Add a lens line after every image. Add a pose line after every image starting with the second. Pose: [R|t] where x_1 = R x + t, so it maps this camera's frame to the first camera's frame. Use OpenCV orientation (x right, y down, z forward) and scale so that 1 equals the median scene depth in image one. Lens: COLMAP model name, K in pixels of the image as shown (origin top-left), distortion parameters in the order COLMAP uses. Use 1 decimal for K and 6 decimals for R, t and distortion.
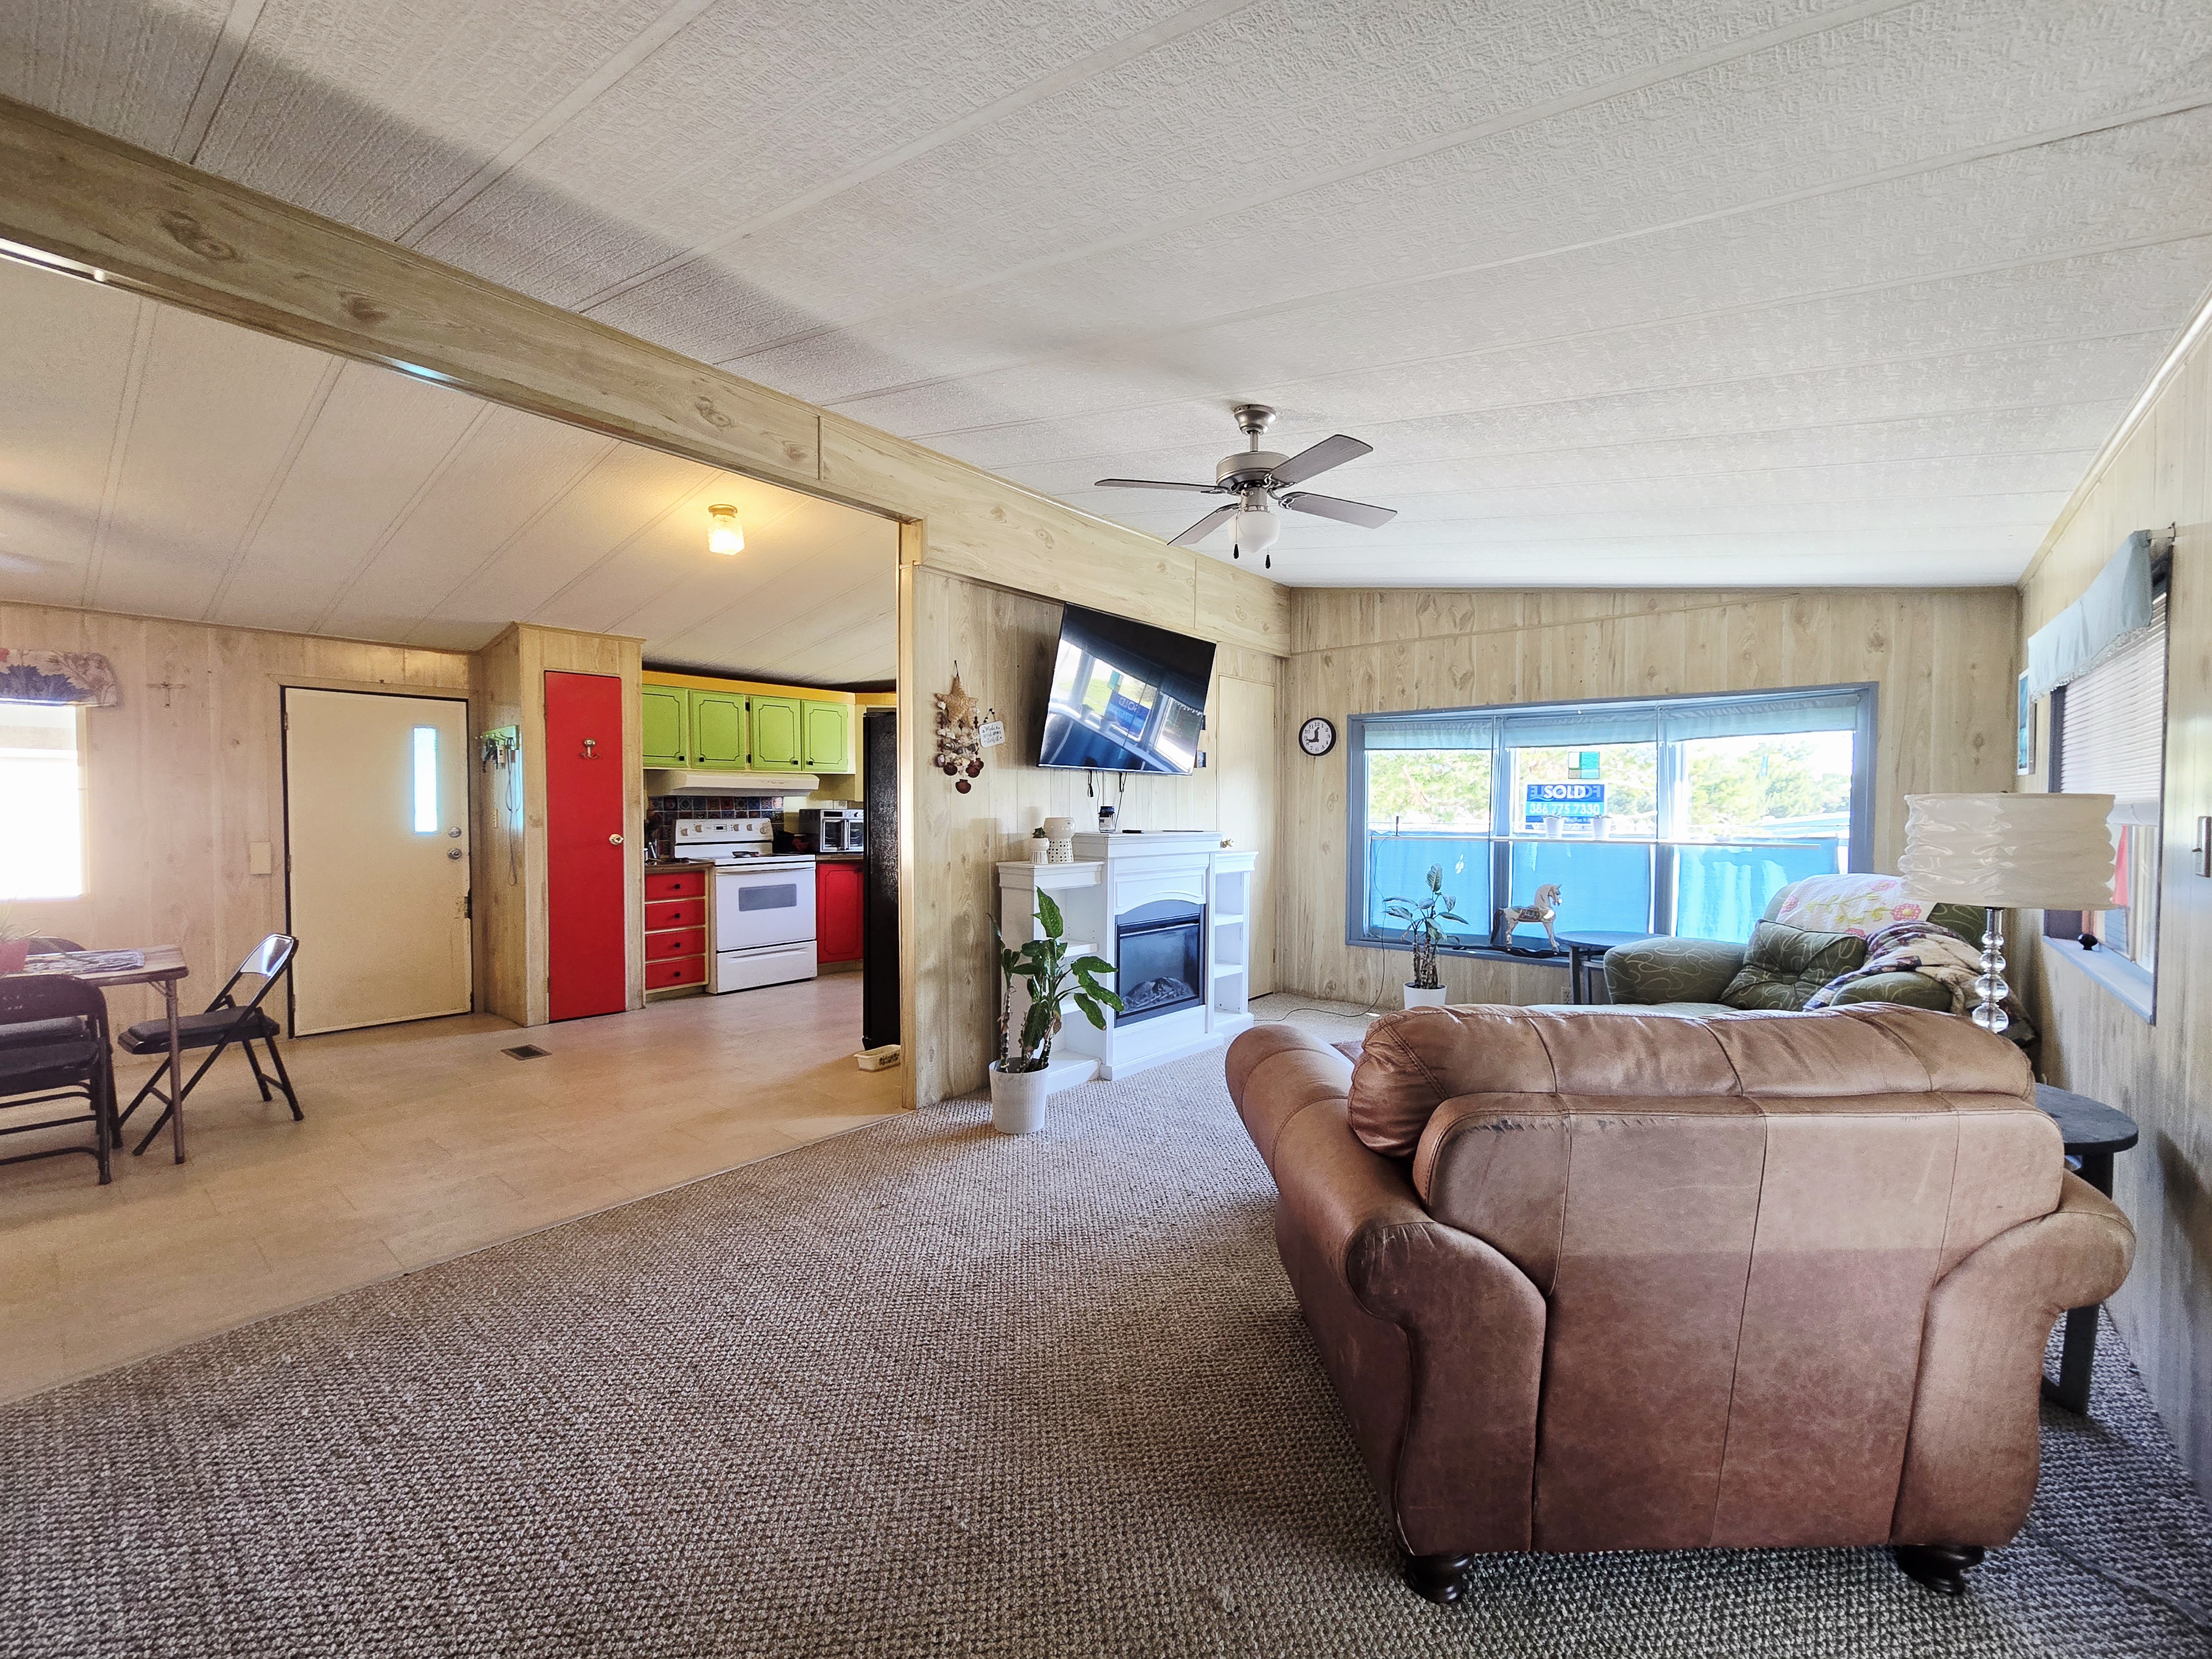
lens RADIAL K [[907.7, 0, 1110.4], [0, 907.7, 828.8], [0, 0, 1]] dist [-0.002137, -0.000377]
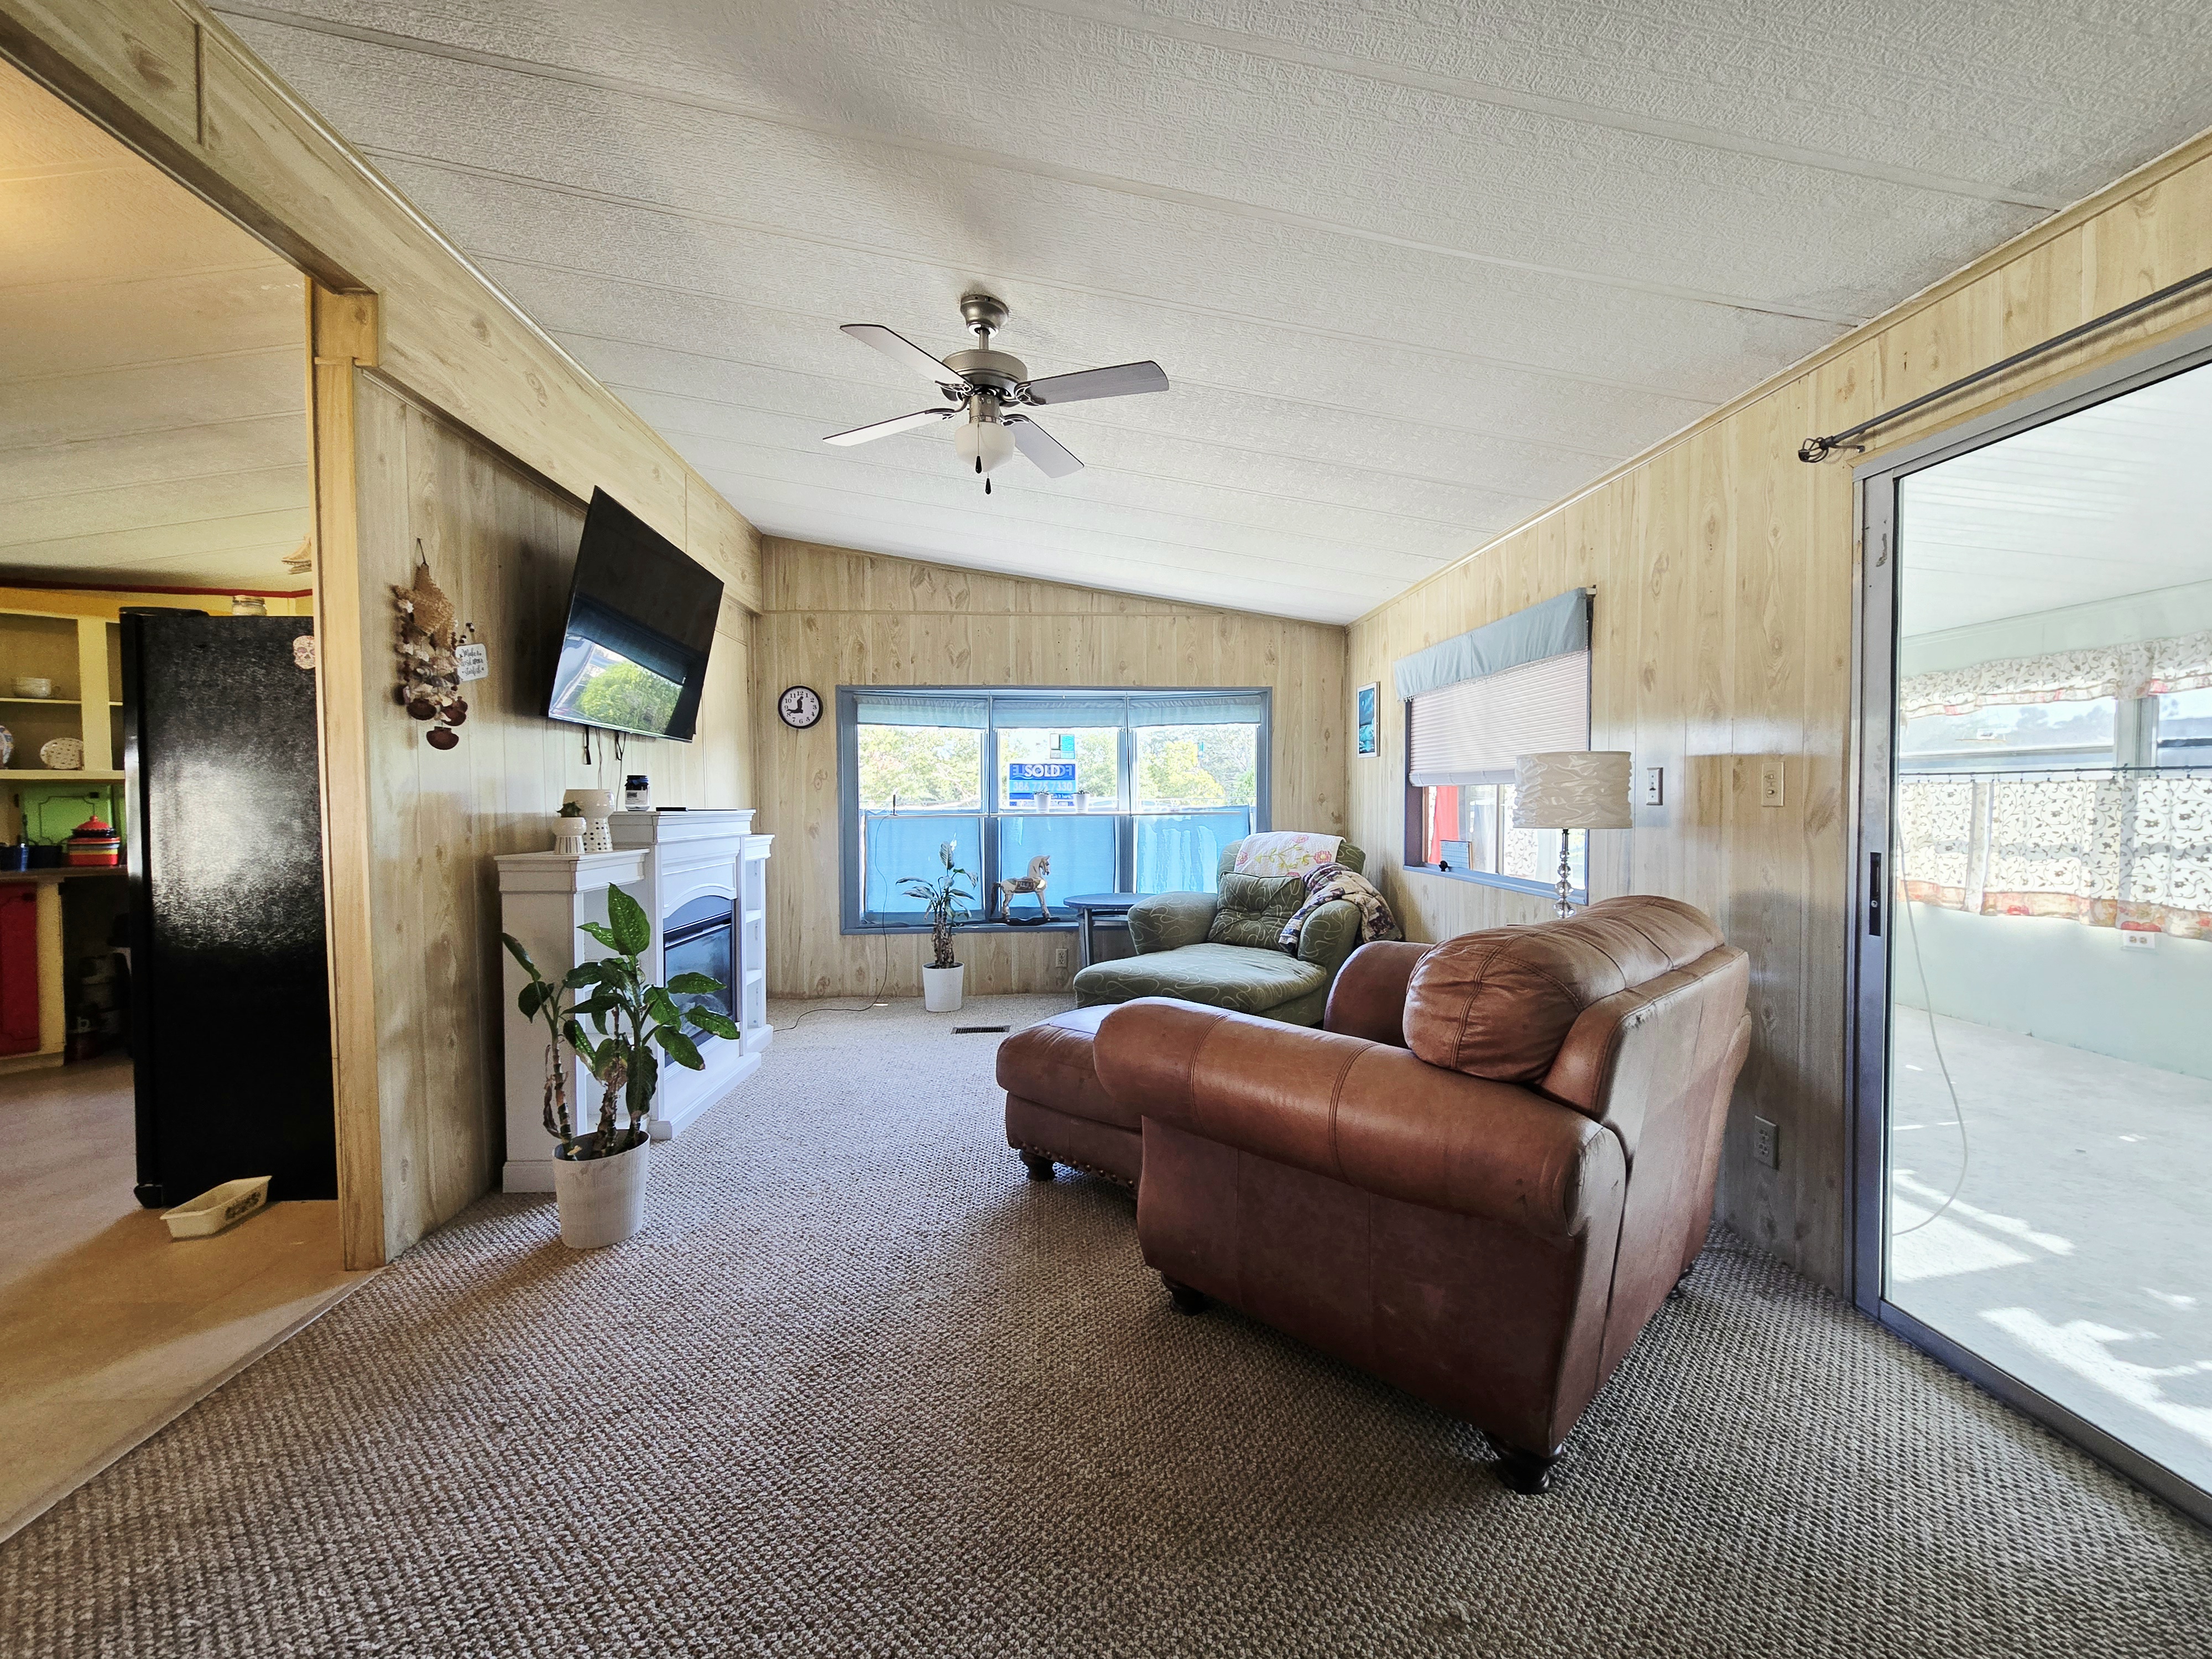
lens RADIAL K [[911.9, 0, 1109.9], [0, 911.9, 825.4], [0, 0, 1]] dist [-0.000202, -0.000615]
pose [[0.724224, -0.026681, 0.689049, -0.216321], [0.025496, 0.999604, 0.011909, 0.015350], [-0.689094, 0.008943, 0.724617, 0.172044]]
